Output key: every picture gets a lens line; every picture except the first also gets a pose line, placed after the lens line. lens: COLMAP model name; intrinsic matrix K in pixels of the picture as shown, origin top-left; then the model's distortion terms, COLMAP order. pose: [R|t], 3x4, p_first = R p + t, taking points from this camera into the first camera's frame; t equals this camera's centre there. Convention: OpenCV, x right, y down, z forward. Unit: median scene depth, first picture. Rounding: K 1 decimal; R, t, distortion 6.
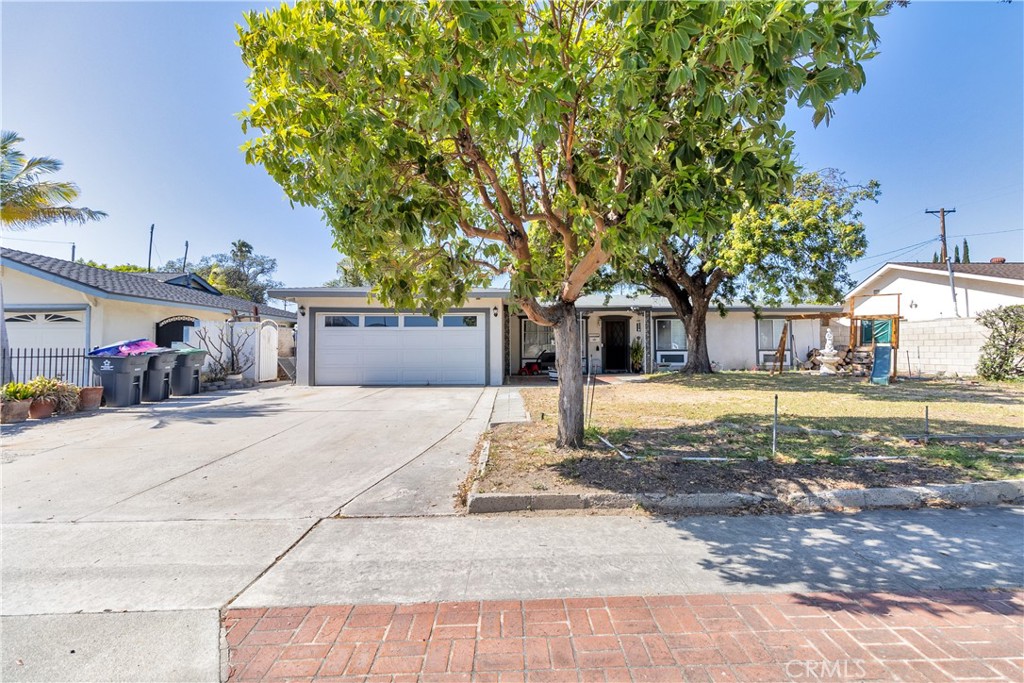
lens RADIAL K [[475.2, 0, 512.0], [0, 475.2, 341.5], [0, 0, 1]] dist [0.000803, -0.000169]
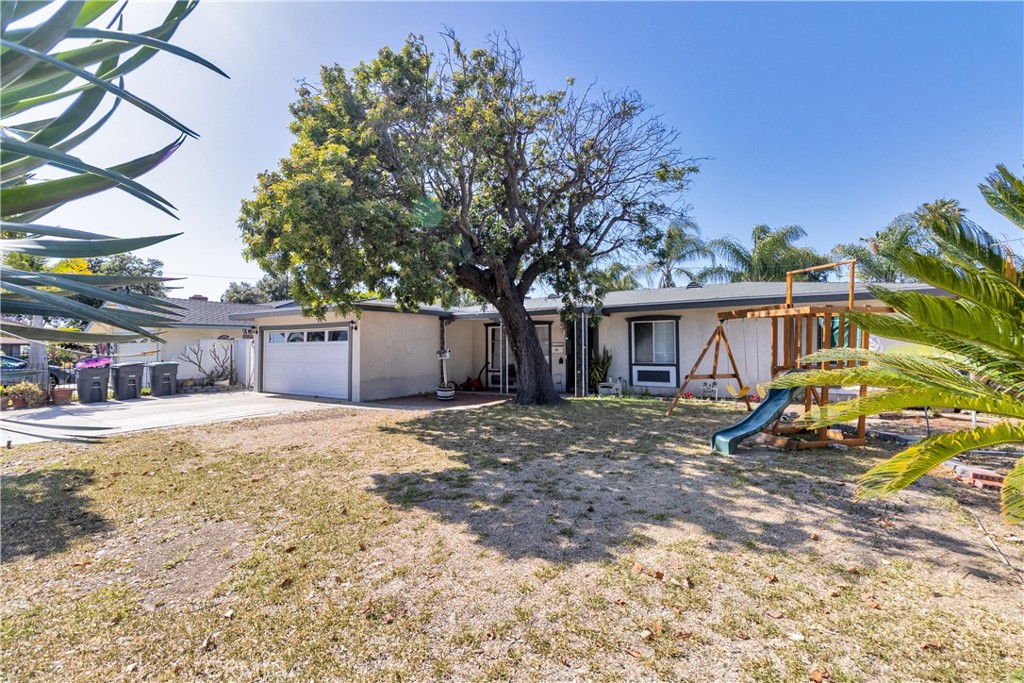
lens RADIAL K [[477.7, 0, 515.2], [0, 477.7, 348.5], [0, 0, 1]] dist [-0.000212, 0.000234]
pose [[0.804783, -0.003334, -0.593560, 0.794002], [0.012833, 0.999848, 0.011783, -0.022029], [0.593430, -0.017100, 0.804704, 0.409607]]
